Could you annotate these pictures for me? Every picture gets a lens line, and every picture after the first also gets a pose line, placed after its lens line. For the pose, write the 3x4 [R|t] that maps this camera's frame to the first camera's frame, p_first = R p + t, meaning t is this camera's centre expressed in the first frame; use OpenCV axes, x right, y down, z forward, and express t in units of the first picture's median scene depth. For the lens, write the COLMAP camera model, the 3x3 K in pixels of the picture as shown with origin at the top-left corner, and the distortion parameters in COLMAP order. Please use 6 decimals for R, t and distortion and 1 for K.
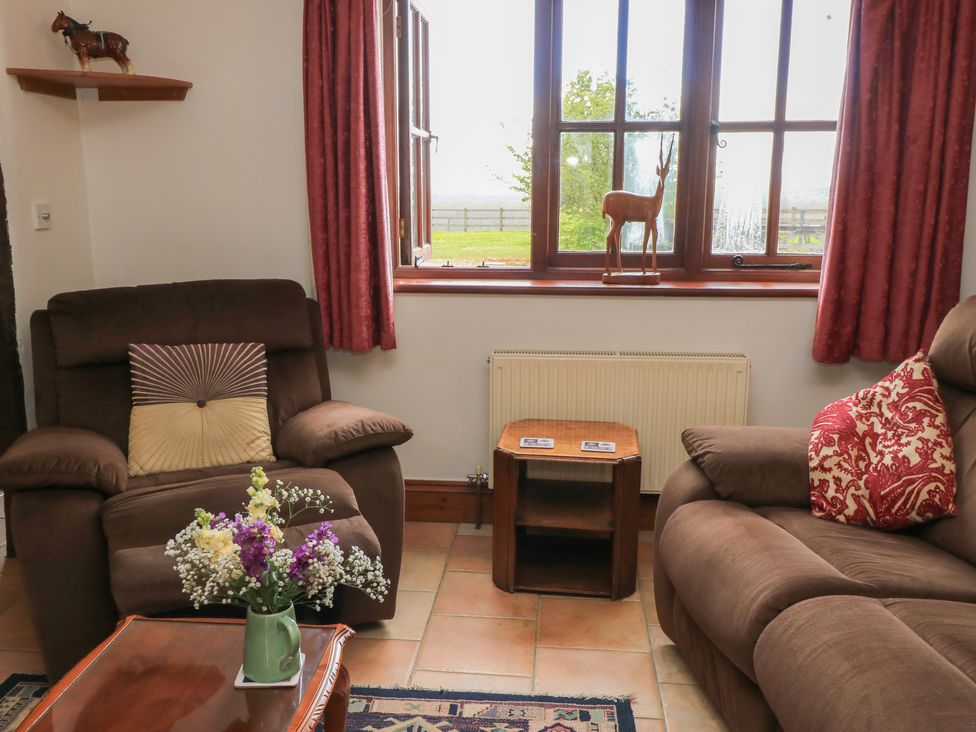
lens RADIAL K [[908.2, 0, 487.8], [0, 908.2, 363.3], [0, 0, 1]] dist [0.039691, 0.000000]
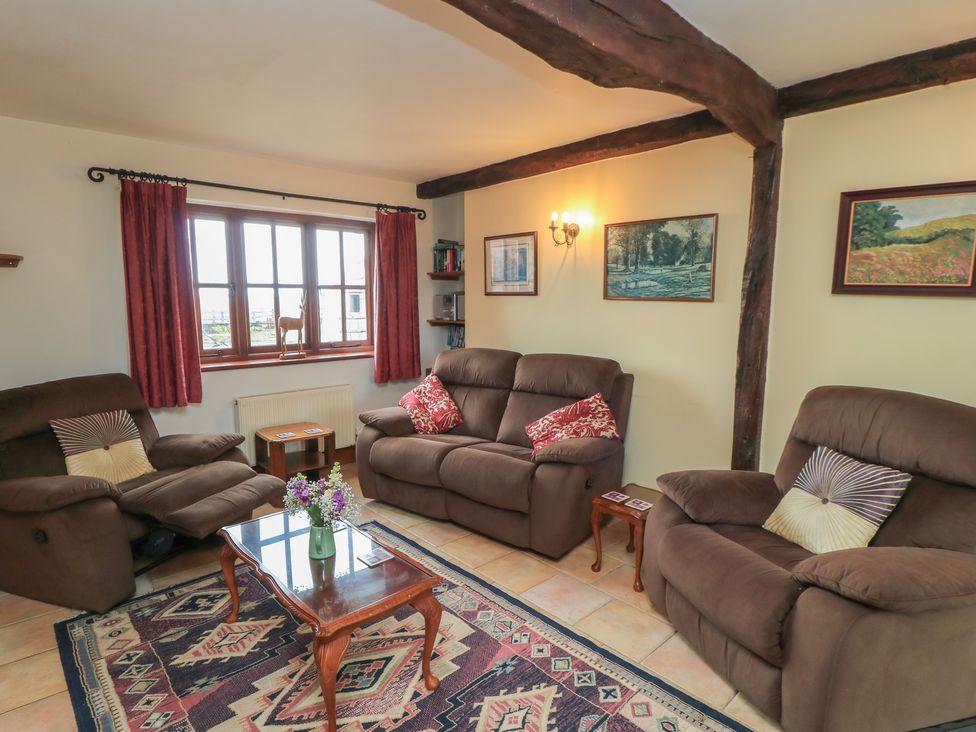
lens RADIAL K [[528.4, 0, 489.6], [0, 528.4, 369.5], [0, 0, 1]] dist [-0.004729, -0.001821]
pose [[0.668714, -0.100499, 0.736696, -0.541864], [0.141557, 0.989908, 0.006547, -0.006035], [-0.729920, 0.099906, 0.676192, -0.208385]]
